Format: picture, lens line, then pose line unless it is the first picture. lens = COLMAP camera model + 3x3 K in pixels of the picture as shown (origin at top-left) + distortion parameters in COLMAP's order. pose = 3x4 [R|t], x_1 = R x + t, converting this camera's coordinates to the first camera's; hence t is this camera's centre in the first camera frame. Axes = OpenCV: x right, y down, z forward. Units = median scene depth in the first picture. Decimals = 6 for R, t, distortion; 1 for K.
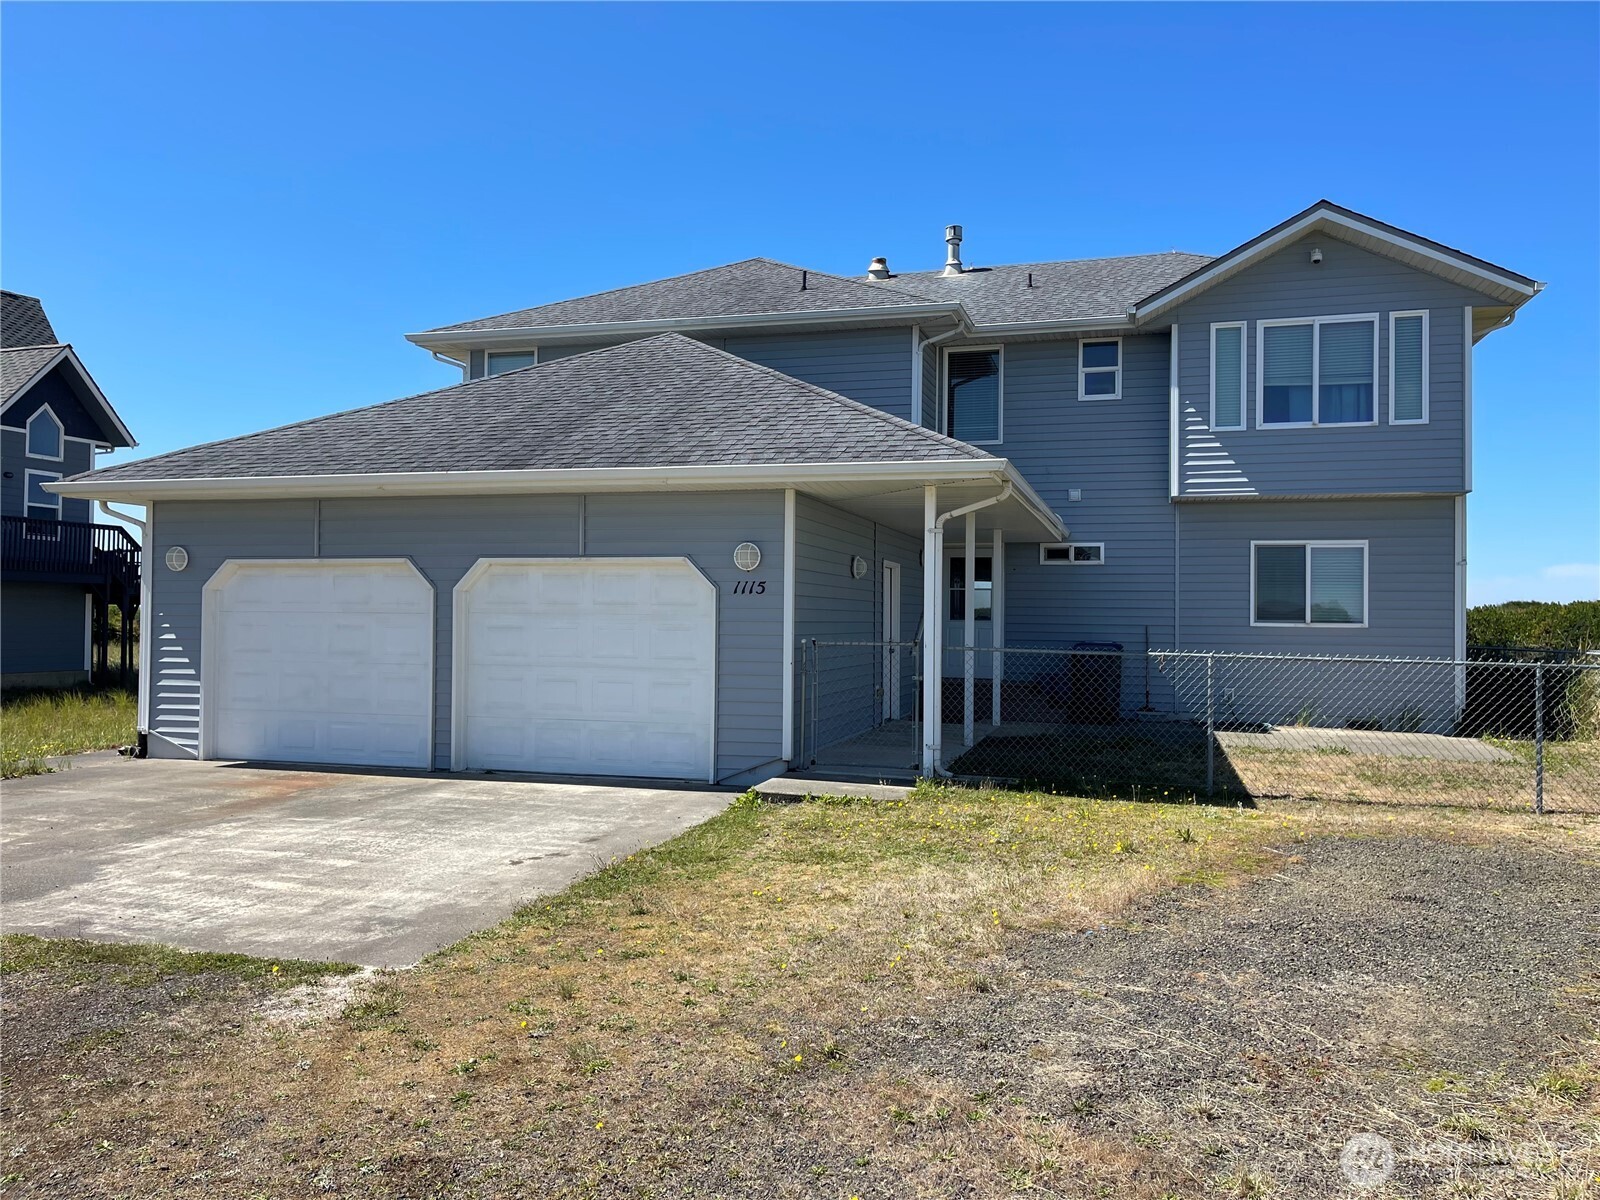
lens RADIAL K [[1223.4, 0, 799.7], [0, 1223.4, 575.7], [0, 0, 1]] dist [0.051164, -0.051217]
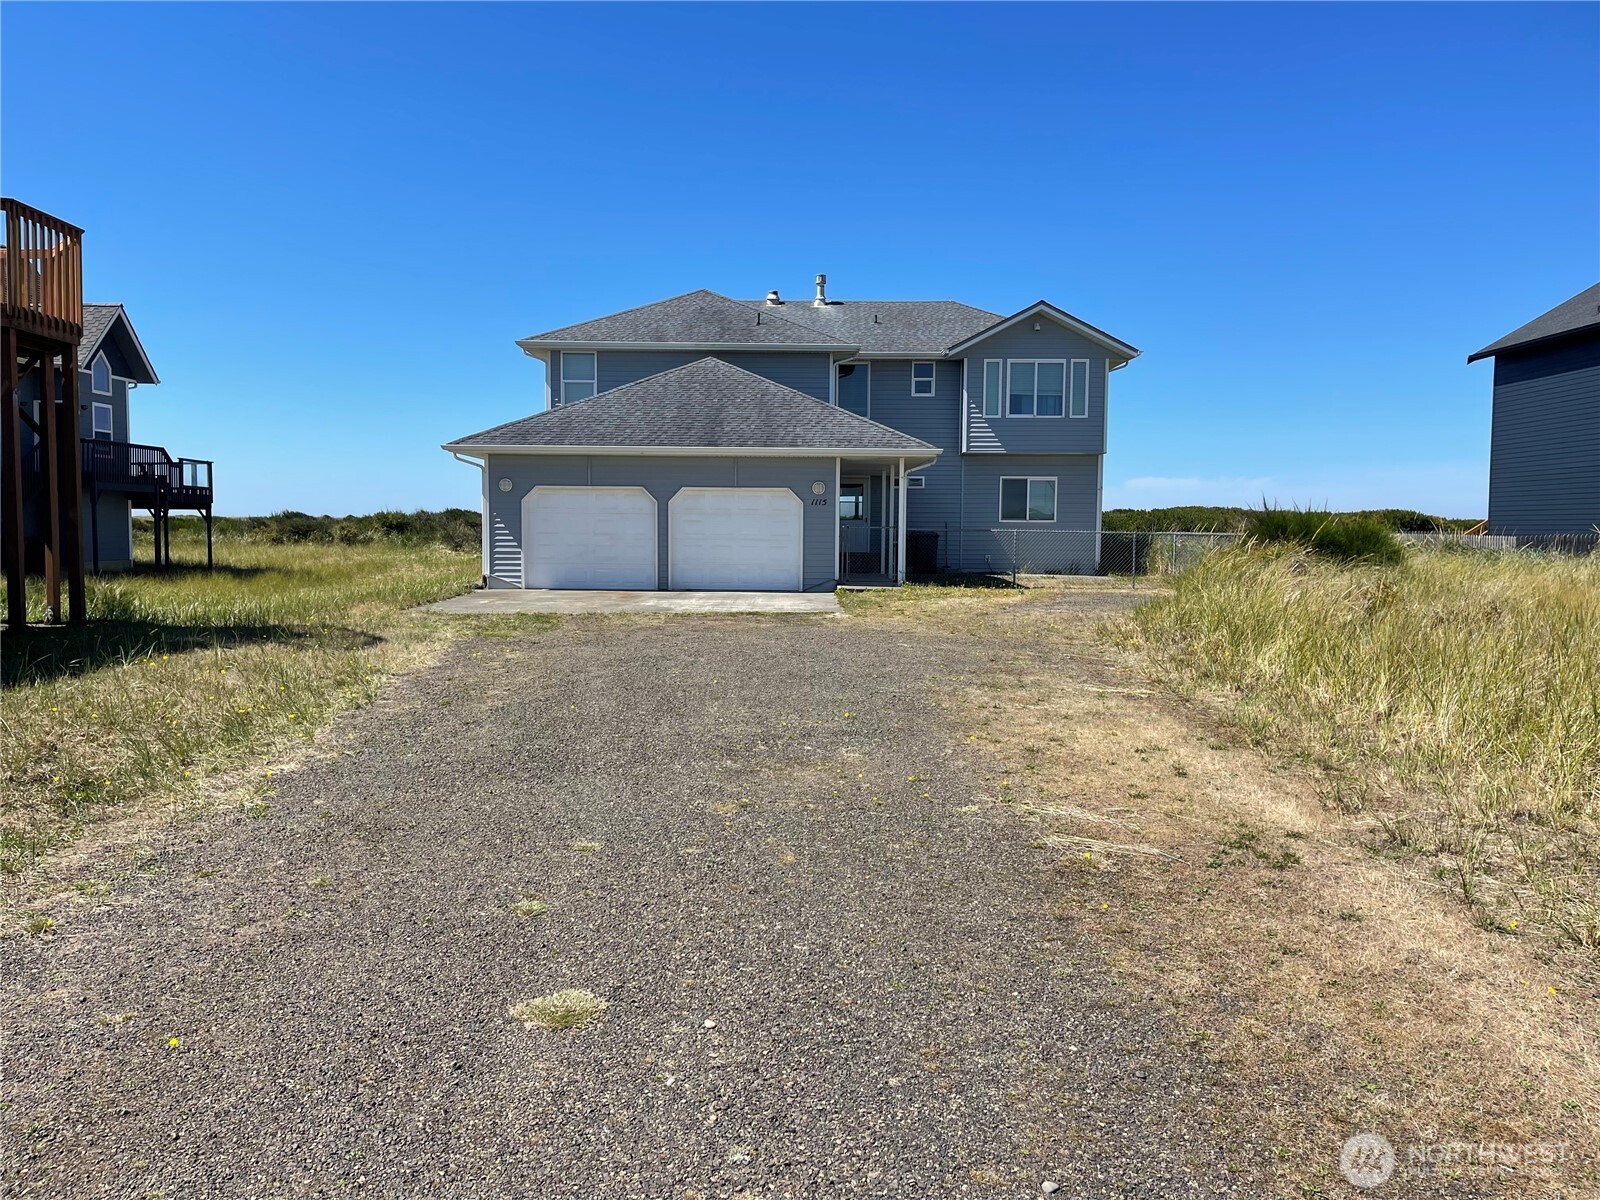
lens RADIAL K [[1223.4, 0, 799.7], [0, 1223.4, 575.7], [0, 0, 1]] dist [0.051164, -0.051217]
pose [[0.962621, -0.012185, 0.270578, -0.446037], [-0.008565, 0.997119, 0.075373, -0.016030], [-0.270717, -0.074873, 0.959743, -0.738576]]
